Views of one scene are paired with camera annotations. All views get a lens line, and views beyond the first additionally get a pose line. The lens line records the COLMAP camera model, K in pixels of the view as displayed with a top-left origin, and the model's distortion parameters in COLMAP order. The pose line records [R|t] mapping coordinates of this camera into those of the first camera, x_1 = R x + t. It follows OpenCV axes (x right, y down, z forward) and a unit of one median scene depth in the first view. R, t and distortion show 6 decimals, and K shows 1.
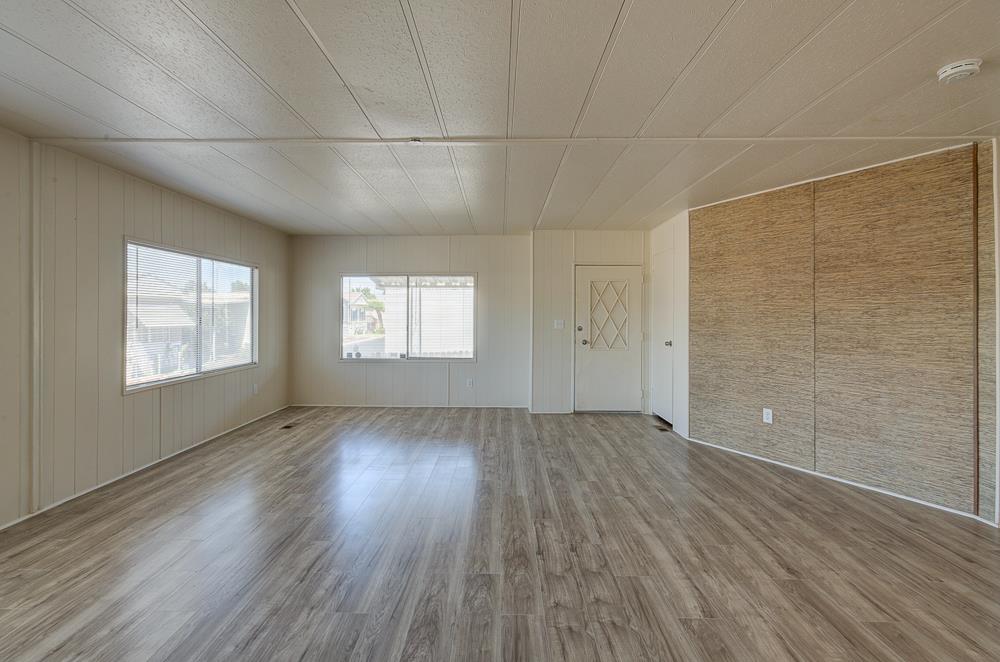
lens RADIAL K [[455.5, 0, 505.5], [0, 455.5, 319.0], [0, 0, 1]] dist [-0.001336, 0.000689]
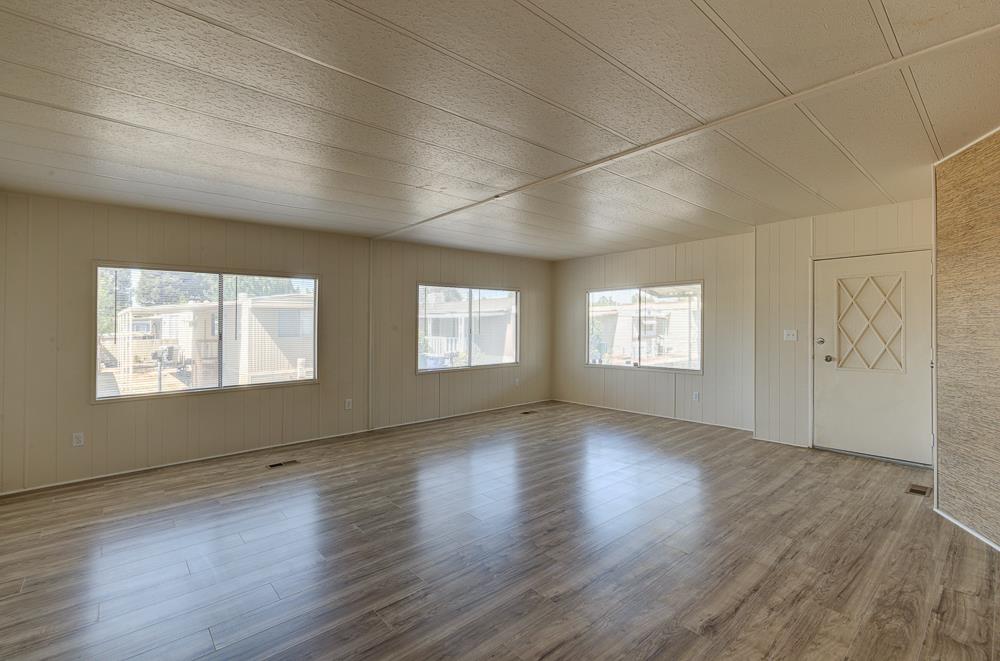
lens RADIAL K [[454.2, 0, 473.4], [0, 454.2, 324.9], [0, 0, 1]] dist [-0.002326, 0.000240]
pose [[0.638568, -0.010655, -0.769492, 0.565601], [0.004448, 0.999939, -0.010155, -0.002348], [0.769553, 0.003062, 0.638576, 0.069723]]
